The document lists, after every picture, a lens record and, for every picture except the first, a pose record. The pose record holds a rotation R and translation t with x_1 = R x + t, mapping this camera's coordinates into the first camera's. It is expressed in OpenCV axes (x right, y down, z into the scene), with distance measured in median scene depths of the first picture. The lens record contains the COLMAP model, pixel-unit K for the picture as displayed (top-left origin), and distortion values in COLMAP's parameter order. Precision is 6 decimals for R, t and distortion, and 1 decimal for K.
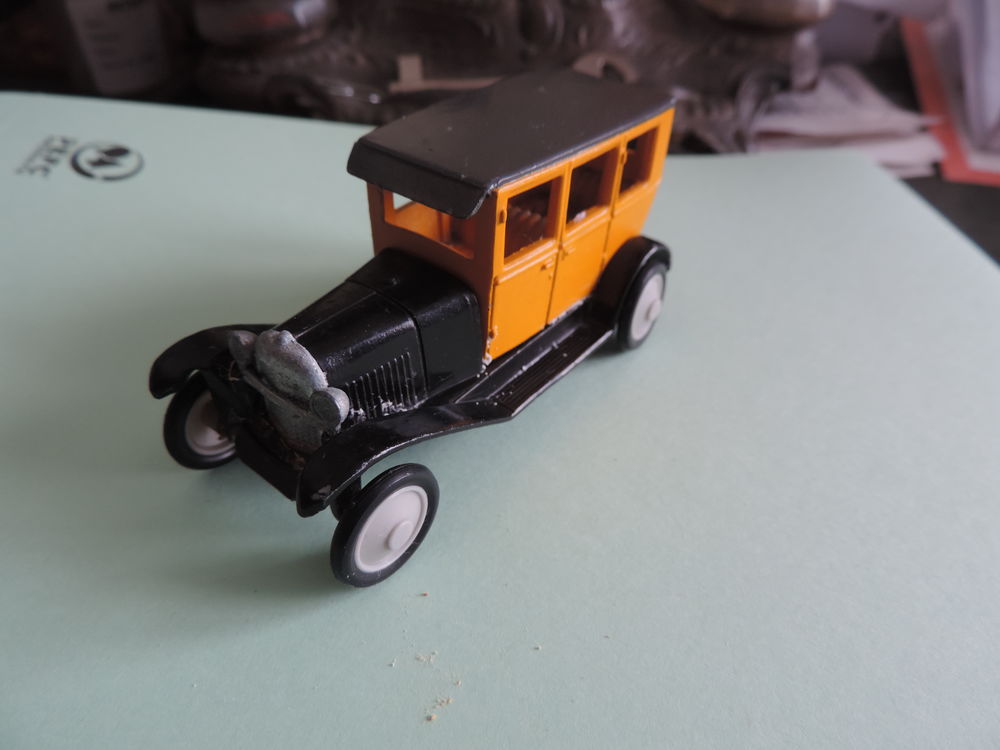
lens RADIAL K [[681.4, 0, 507.4], [0, 681.4, 377.5], [0, 0, 1]] dist [-0.019820, 0.000221]
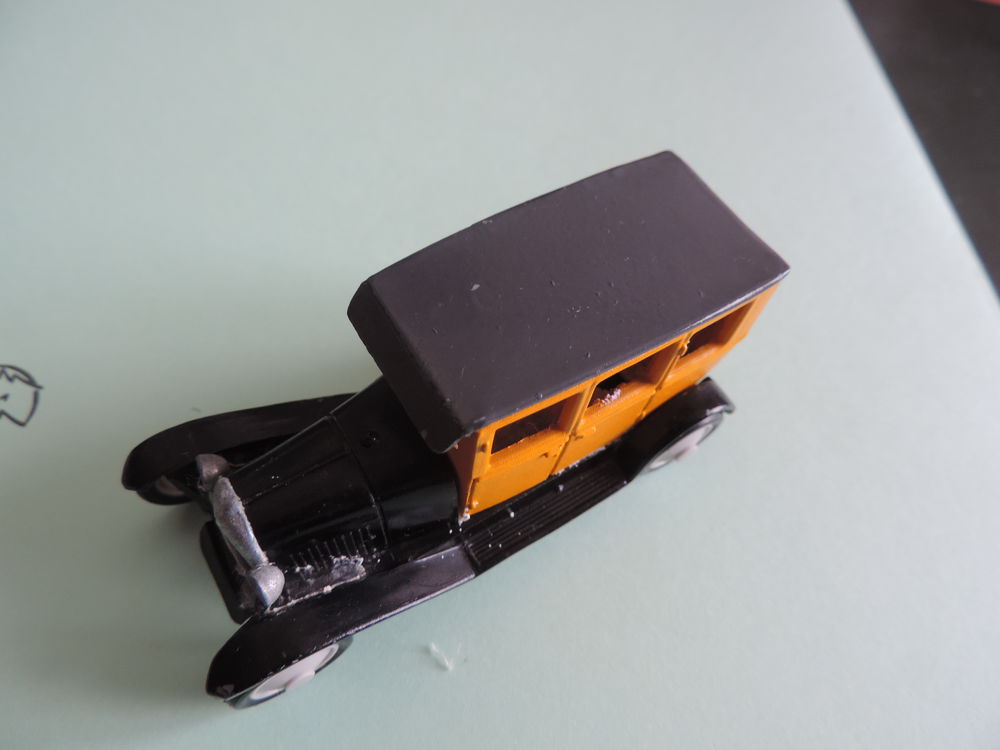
lens RADIAL K [[685.5, 0, 500.0], [0, 685.5, 375.0], [0, 0, 1]] dist [-0.021216, -0.000372]
pose [[0.944573, 0.295836, -0.142350, 0.093864], [-0.245028, 0.923844, 0.294064, -0.505927], [0.218504, -0.242885, 0.945126, 0.177140]]
